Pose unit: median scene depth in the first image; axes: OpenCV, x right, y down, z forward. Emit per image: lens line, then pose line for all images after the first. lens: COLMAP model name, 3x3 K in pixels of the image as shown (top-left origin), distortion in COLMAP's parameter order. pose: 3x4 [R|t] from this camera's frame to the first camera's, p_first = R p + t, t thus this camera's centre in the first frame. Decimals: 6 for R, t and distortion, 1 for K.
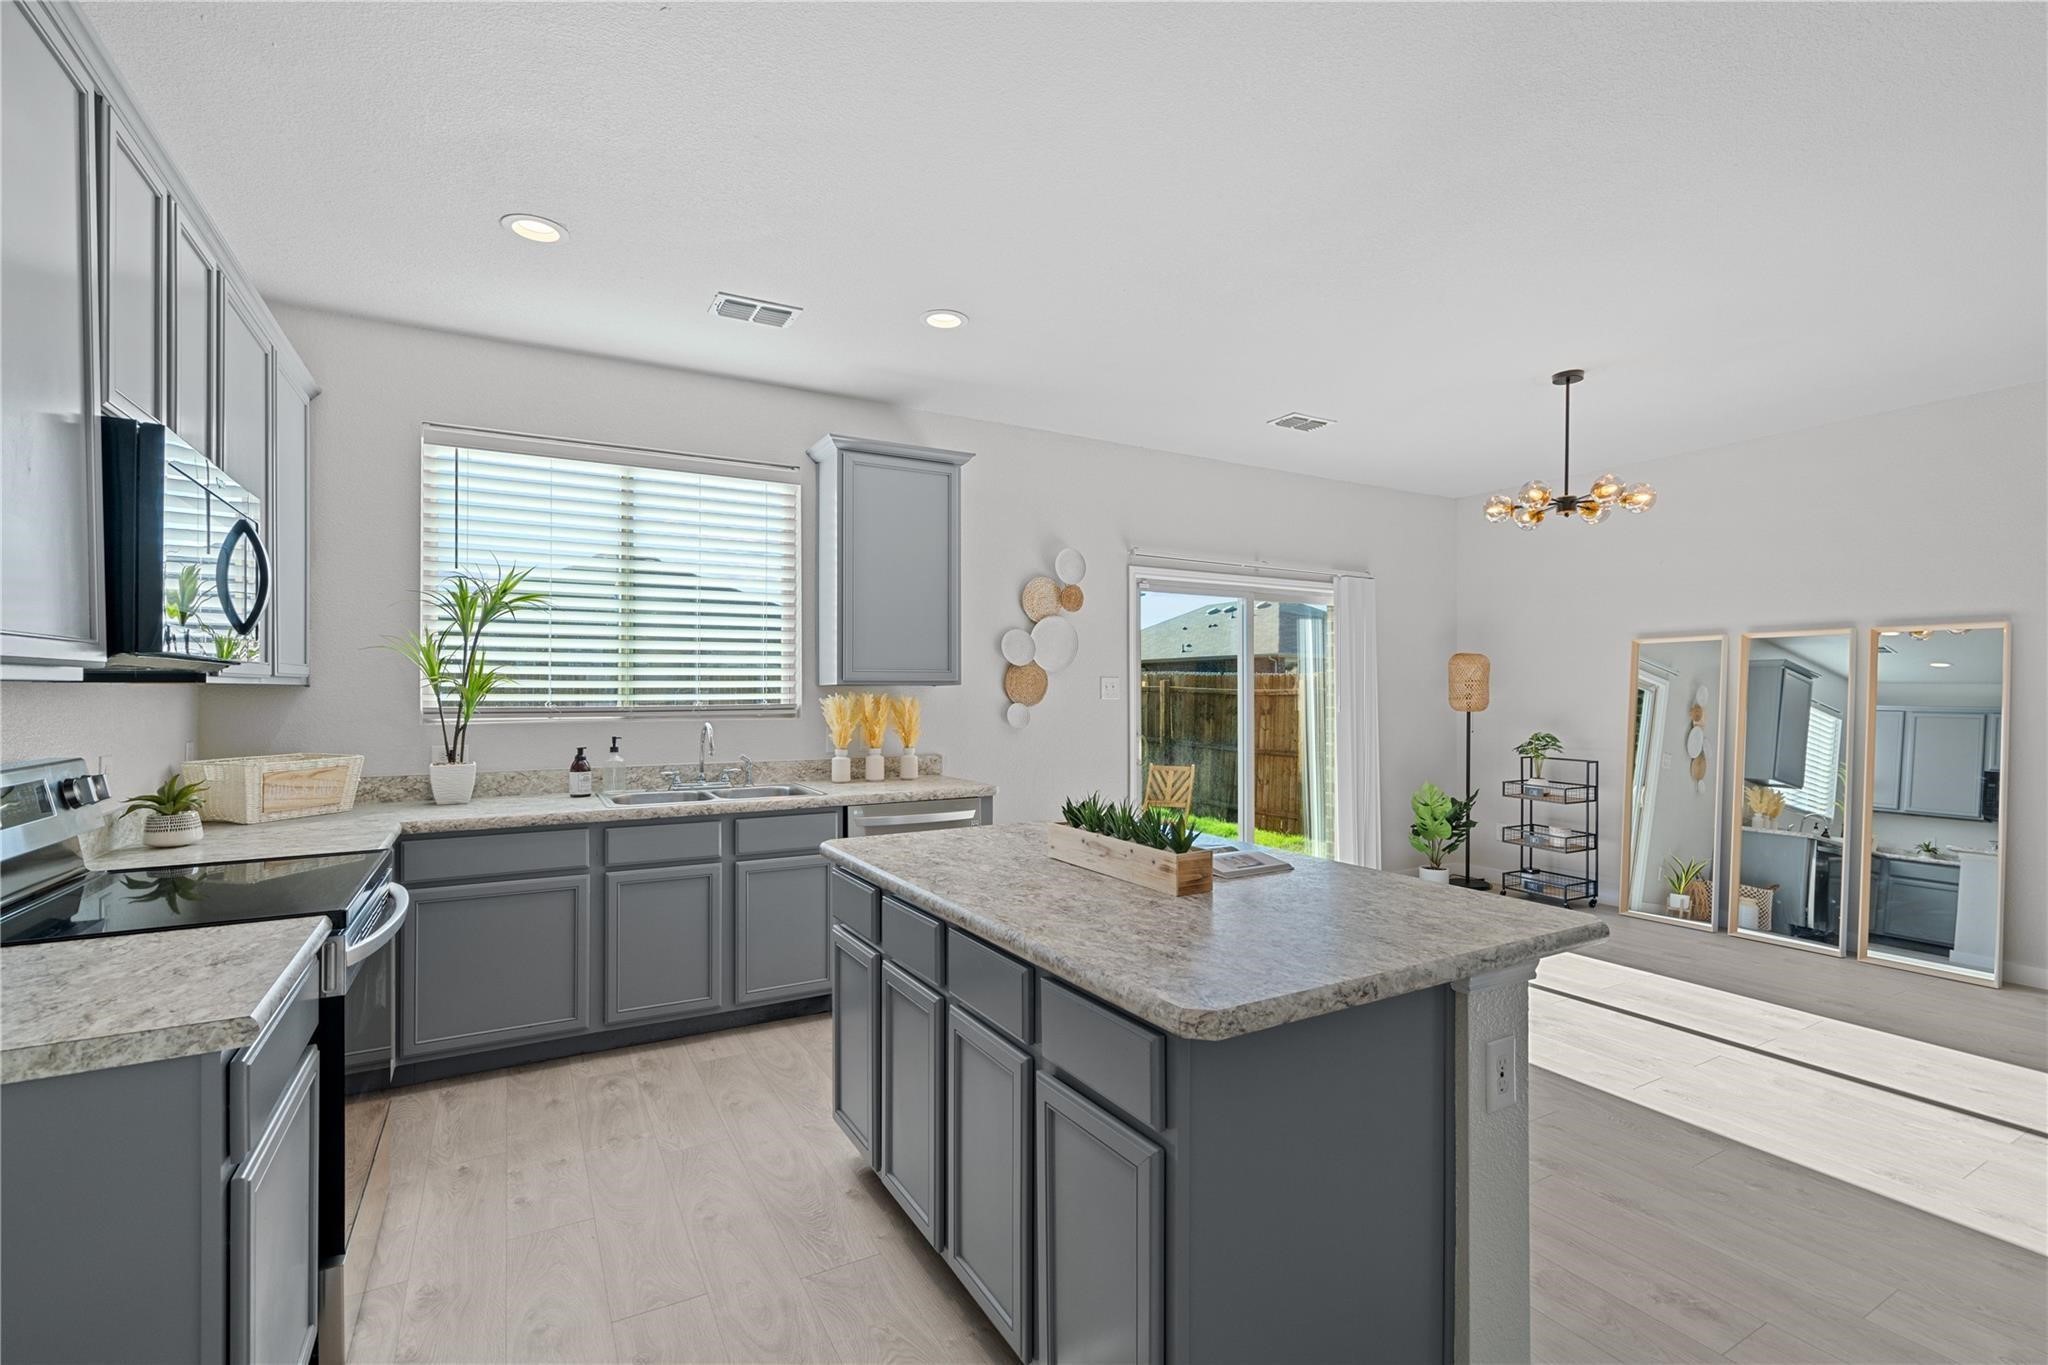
lens RADIAL K [[934.9, 0, 1028.8], [0, 934.9, 702.0], [0, 0, 1]] dist [0.001559, -0.000319]
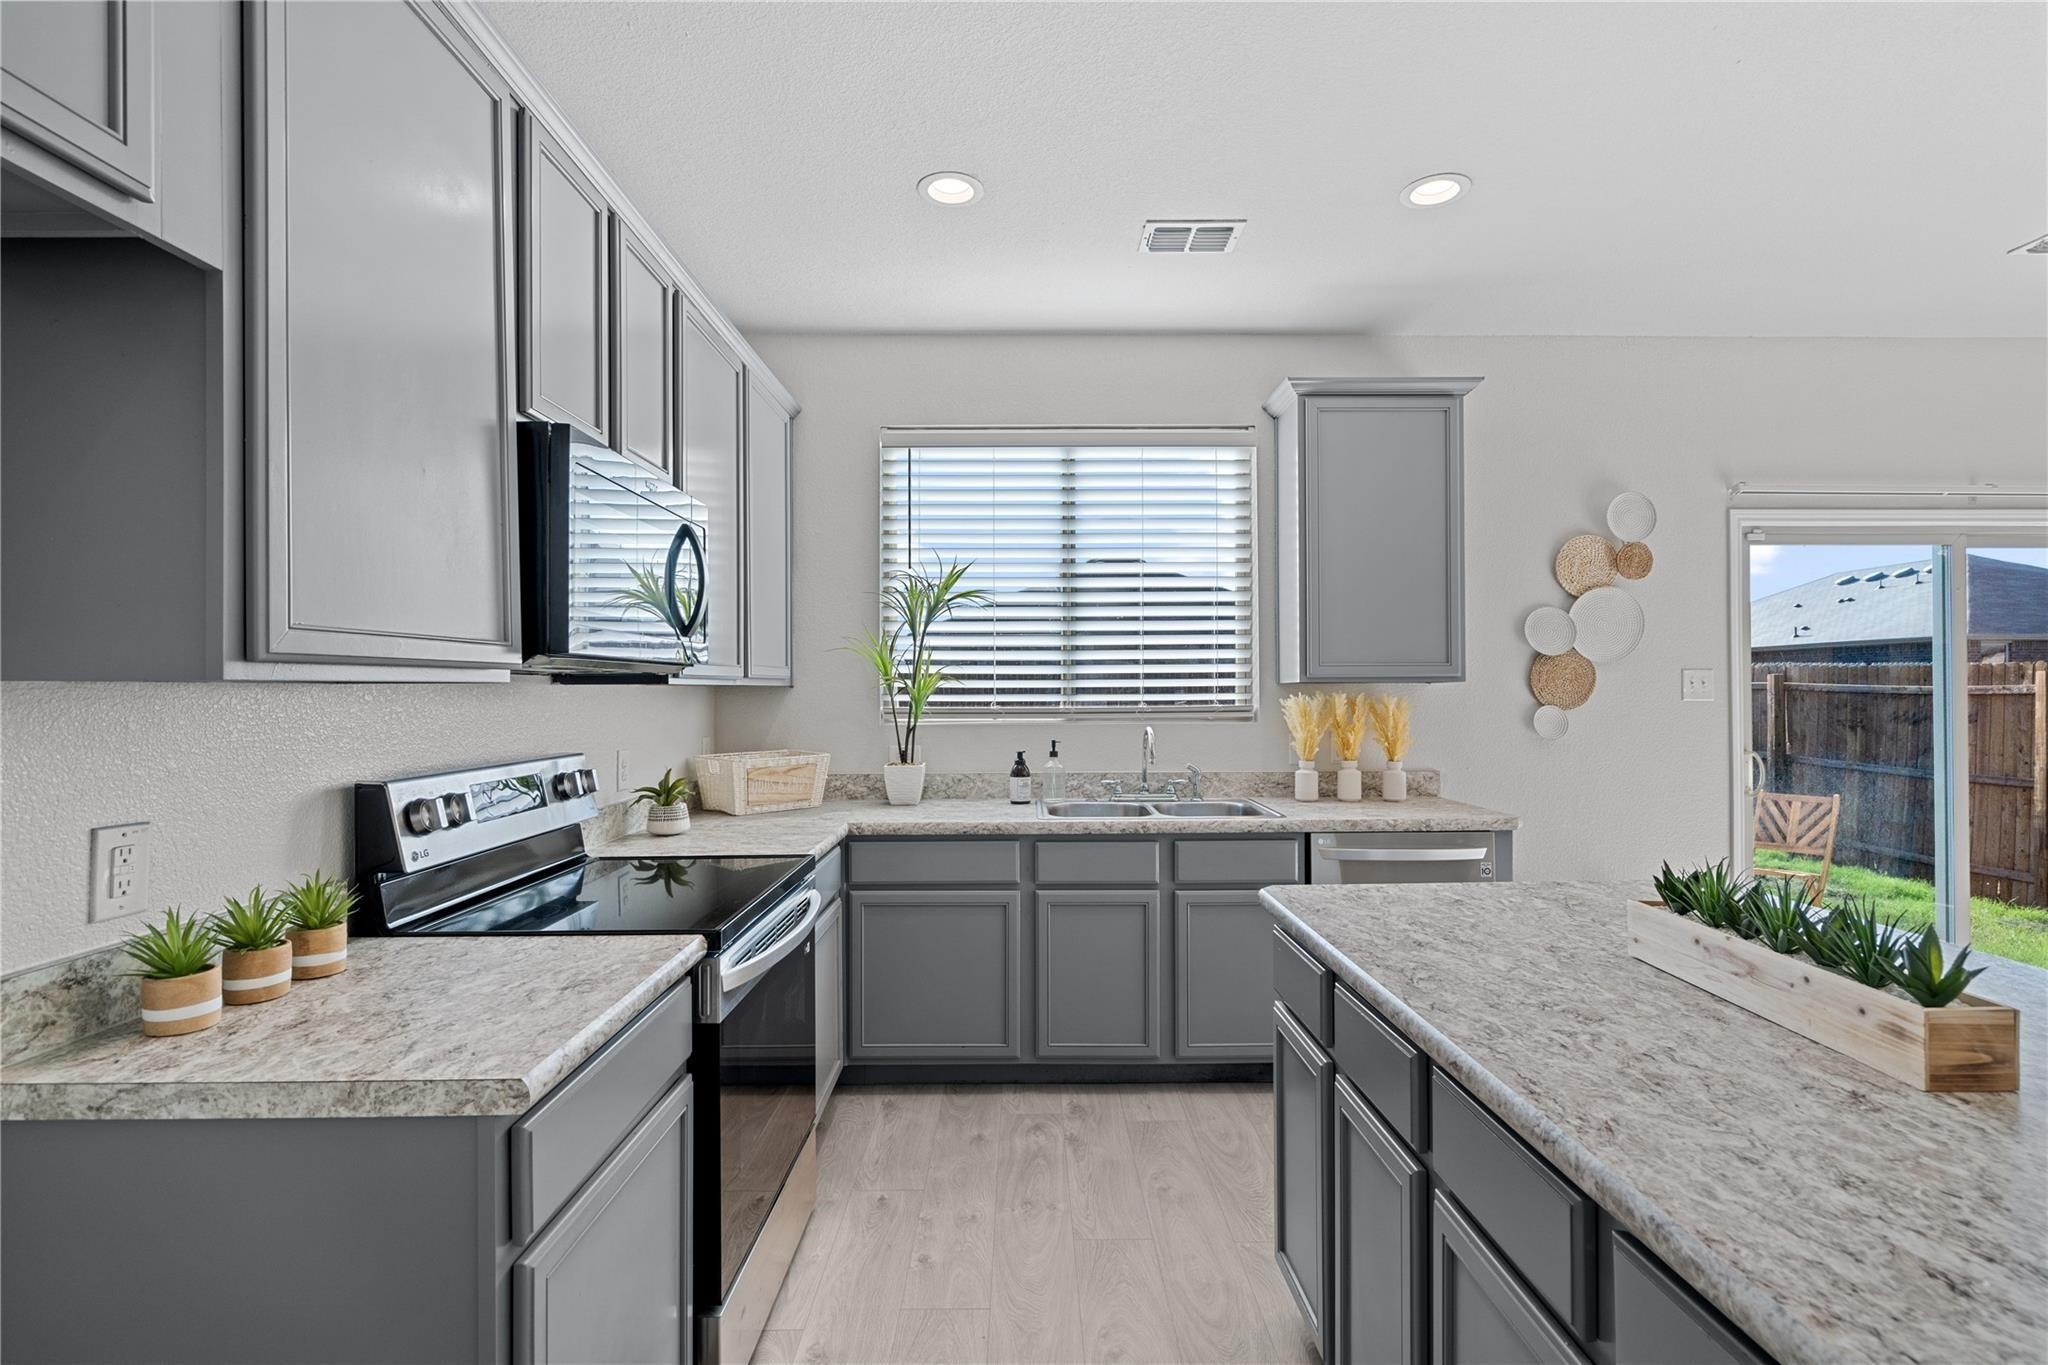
lens RADIAL K [[934.9, 0, 1034.4], [0, 934.9, 686.6], [0, 0, 1]] dist [0.001559, -0.000319]
pose [[0.871661, -0.004927, -0.490085, -0.006428], [-0.002559, 0.999890, -0.014603, -0.002867], [0.490103, 0.013983, 0.871552, 0.211352]]
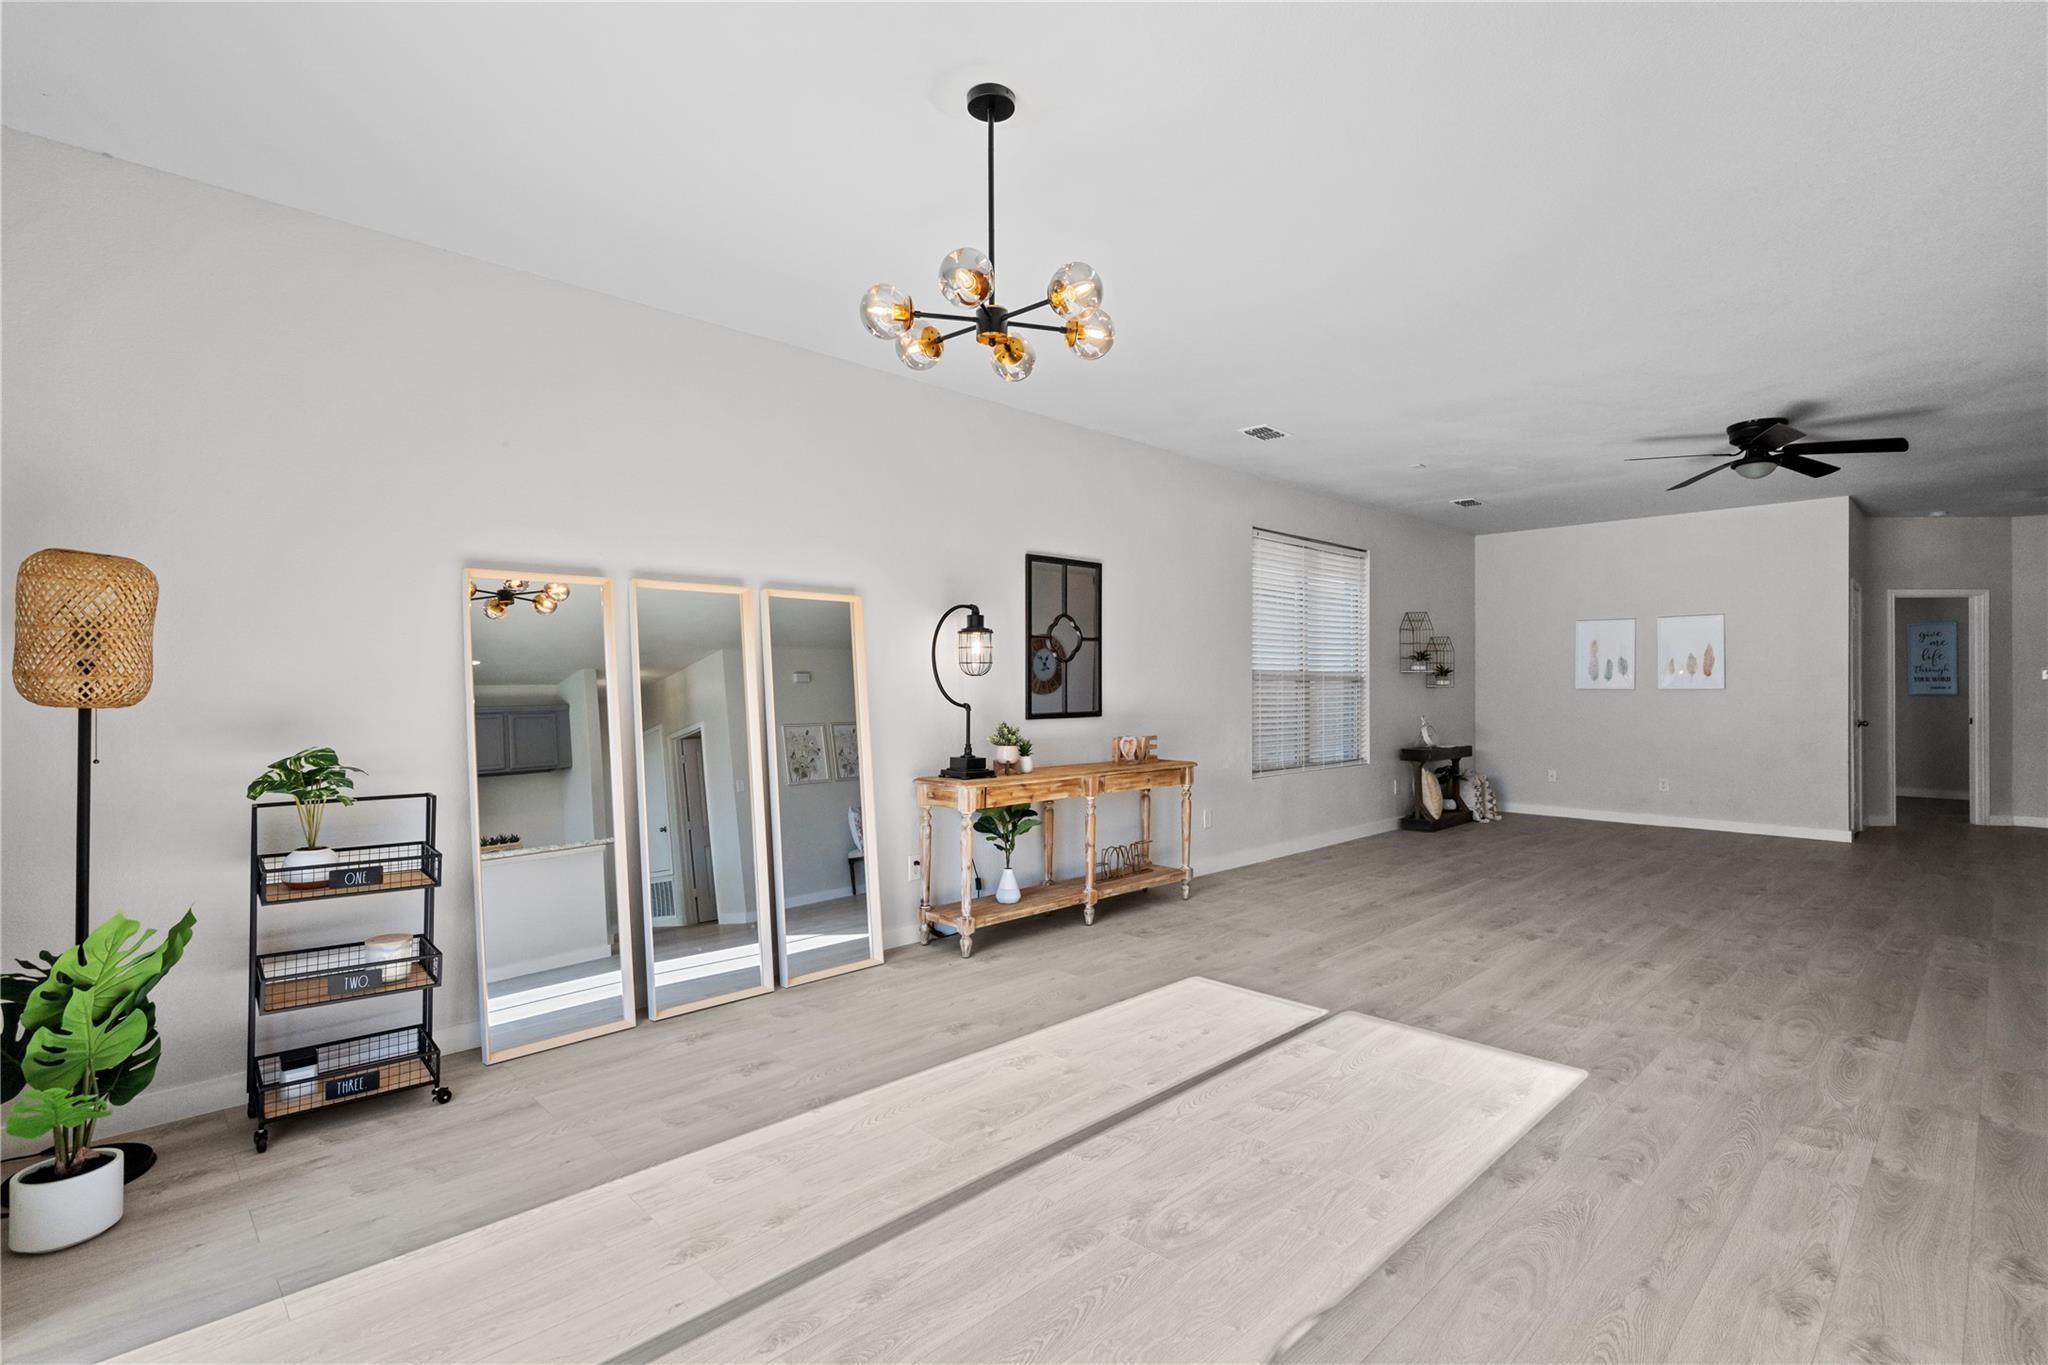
lens RADIAL K [[978.4, 0, 1003.1], [0, 978.4, 686.3], [0, 0, 1]] dist [0.005777, -0.000628]
pose [[-0.243945, 0.009958, 0.969738, -0.008467], [0.020960, 0.999768, -0.004994, 0.015409], [-0.969562, 0.019108, -0.244097, 1.124133]]
